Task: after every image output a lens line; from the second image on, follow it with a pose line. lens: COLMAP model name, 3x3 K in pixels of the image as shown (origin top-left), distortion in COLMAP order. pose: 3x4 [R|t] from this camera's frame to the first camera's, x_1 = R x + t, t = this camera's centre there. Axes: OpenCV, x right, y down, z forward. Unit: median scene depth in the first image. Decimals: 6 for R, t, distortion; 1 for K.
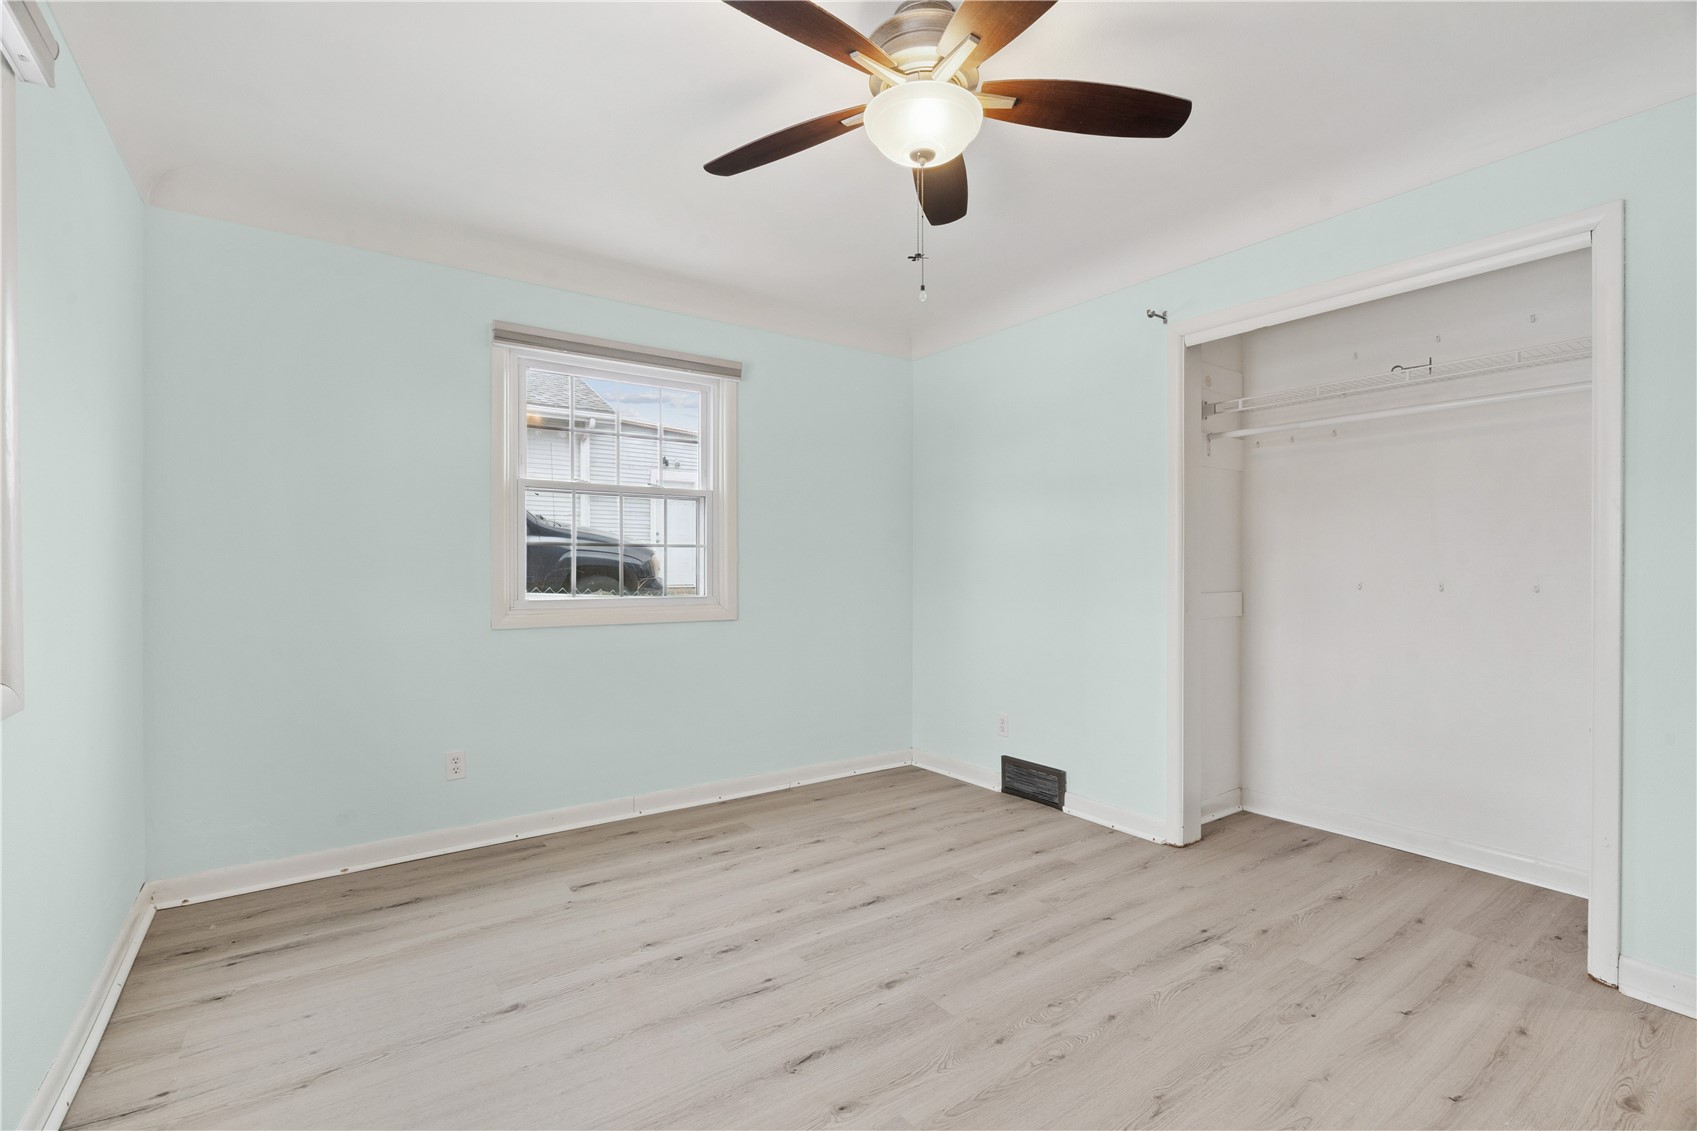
lens RADIAL K [[765.8, 0, 850.0], [0, 765.8, 570.2], [0, 0, 1]] dist [-0.003544, -0.000011]
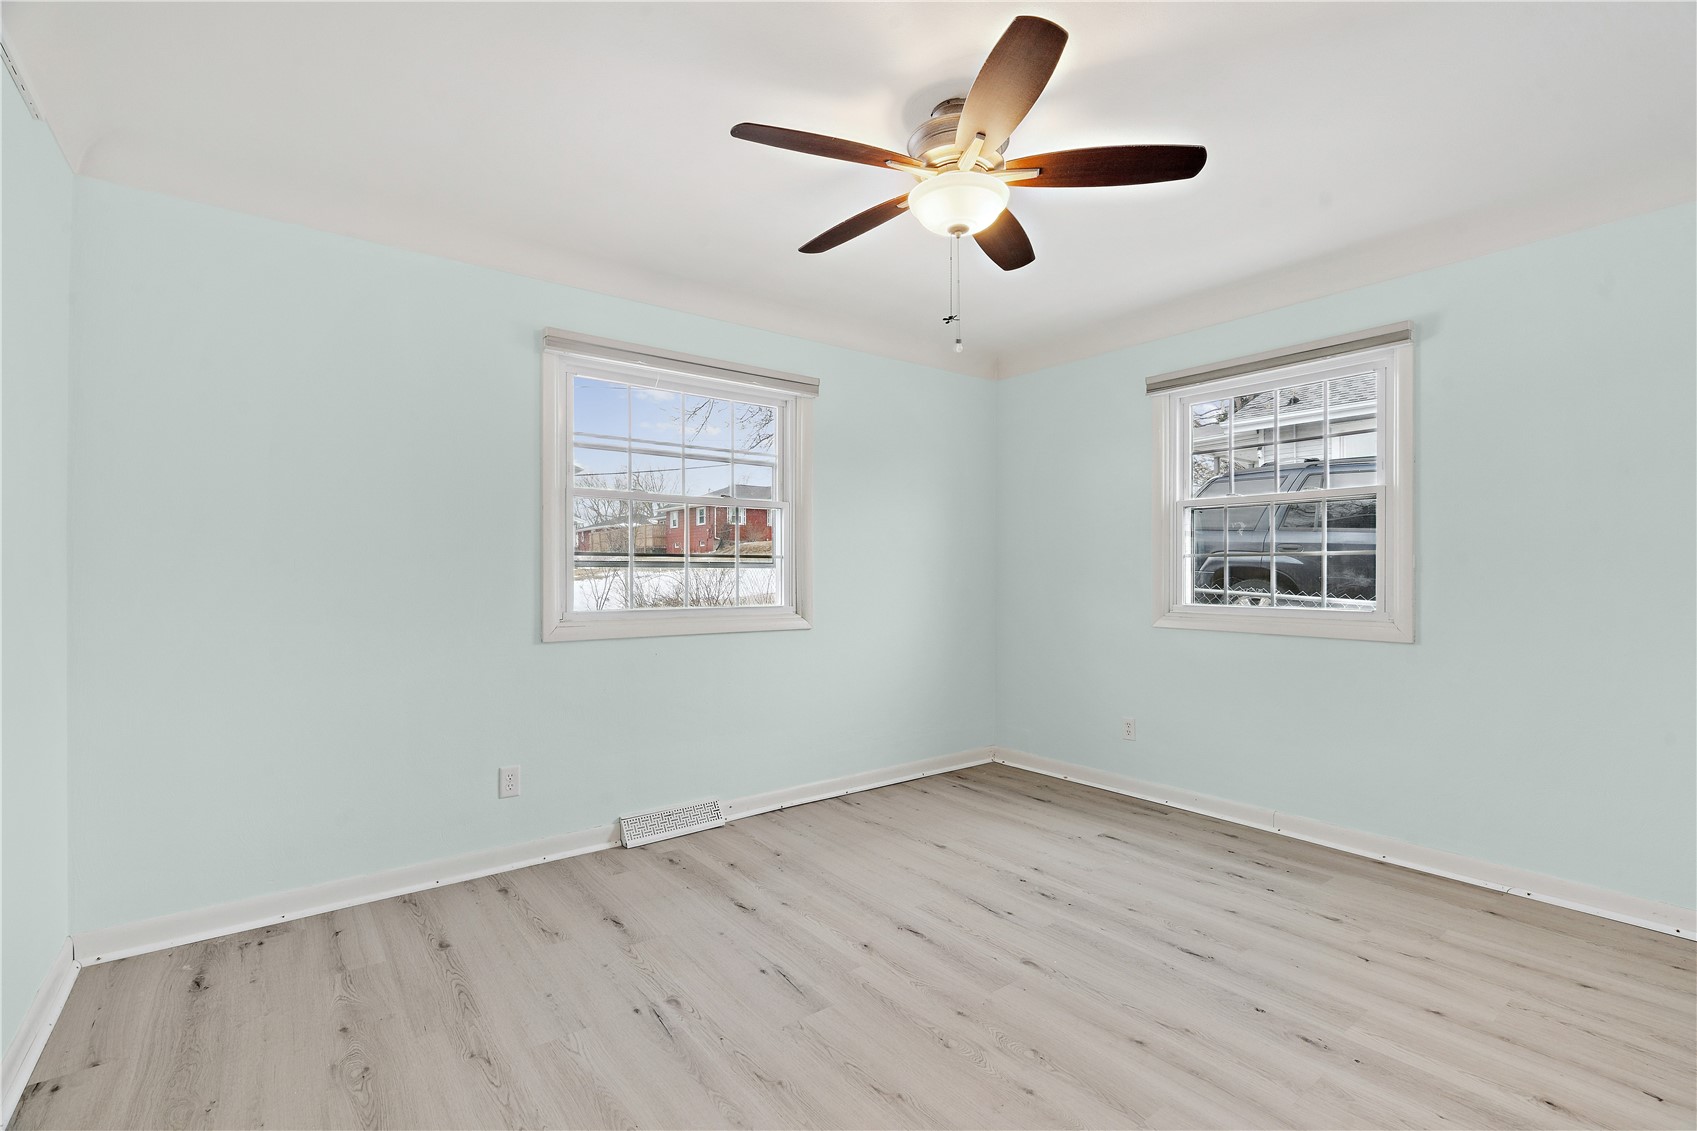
lens RADIAL K [[765.8, 0, 850.0], [0, 765.8, 570.2], [0, 0, 1]] dist [-0.003544, -0.000011]
pose [[0.032443, -0.006475, -0.999453, 0.832866], [-0.003438, 0.999972, -0.006590, -0.004658], [0.999468, 0.003649, 0.032420, 0.523130]]
